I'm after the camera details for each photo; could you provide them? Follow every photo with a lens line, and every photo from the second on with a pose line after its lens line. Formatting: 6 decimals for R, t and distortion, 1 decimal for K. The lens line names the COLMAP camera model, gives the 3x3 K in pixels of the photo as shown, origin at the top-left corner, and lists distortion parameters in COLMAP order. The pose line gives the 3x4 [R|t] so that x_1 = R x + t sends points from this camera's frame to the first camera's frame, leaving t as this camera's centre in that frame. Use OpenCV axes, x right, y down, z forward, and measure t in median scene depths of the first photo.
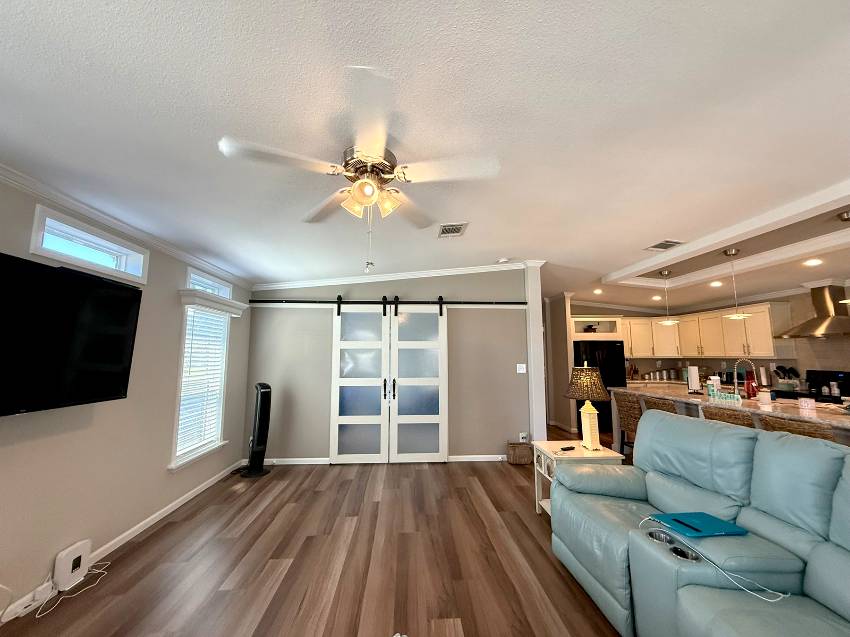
lens RADIAL K [[341.3, 0, 415.6], [0, 341.3, 319.6], [0, 0, 1]] dist [-0.002892, 0.001583]
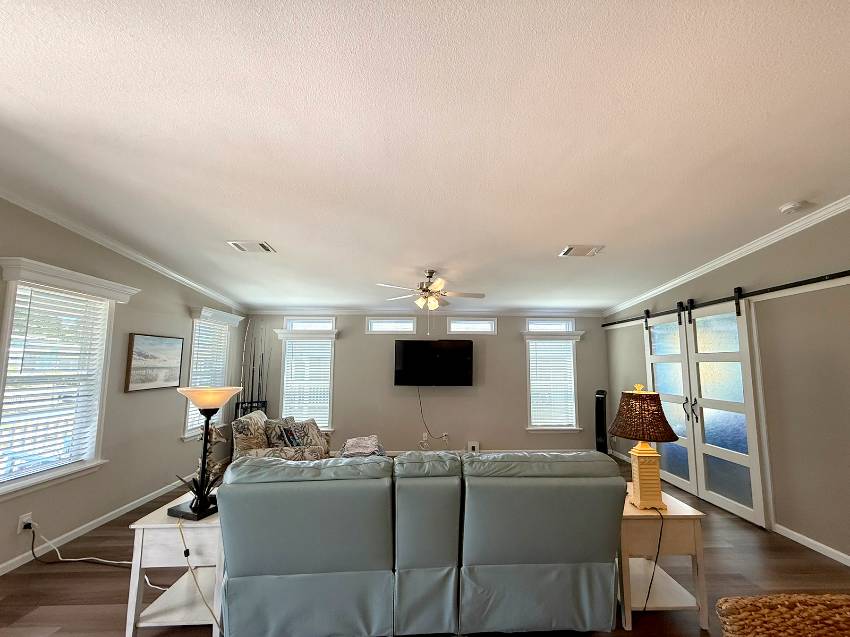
lens RADIAL K [[341.3, 0, 438.2], [0, 341.3, 330.9], [0, 0, 1]] dist [-0.002892, 0.001583]
pose [[0.001794, -0.096680, -0.995314, 0.761506], [0.105271, 0.989803, -0.095955, 0.022382], [0.994442, -0.104606, 0.011953, 0.363183]]
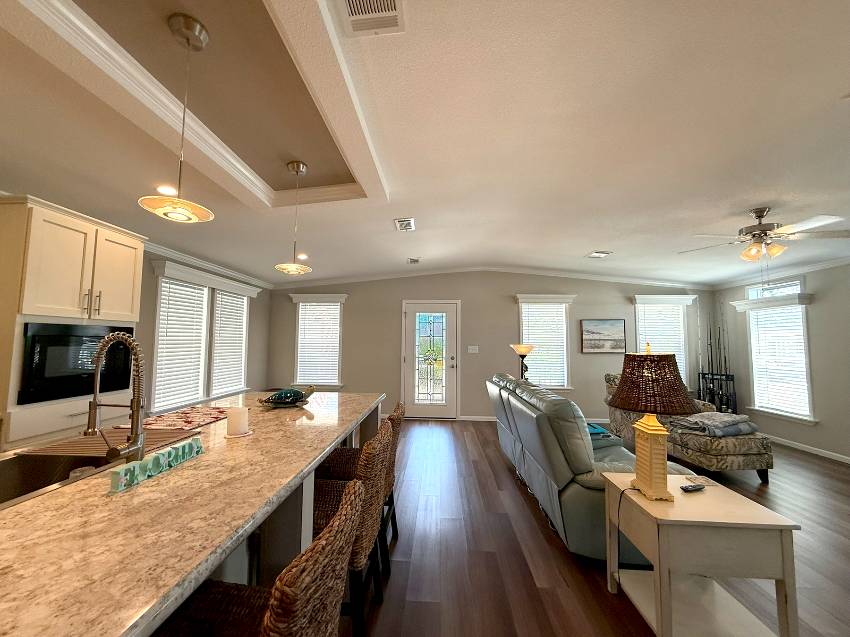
lens RADIAL K [[341.3, 0, 421.0], [0, 341.3, 312.8], [0, 0, 1]] dist [-0.002892, 0.001583]
pose [[-0.995613, -0.000523, 0.093562, 0.513843], [-0.018738, 0.980840, -0.193913, 0.120462], [-0.091668, -0.194816, -0.976547, 1.016442]]
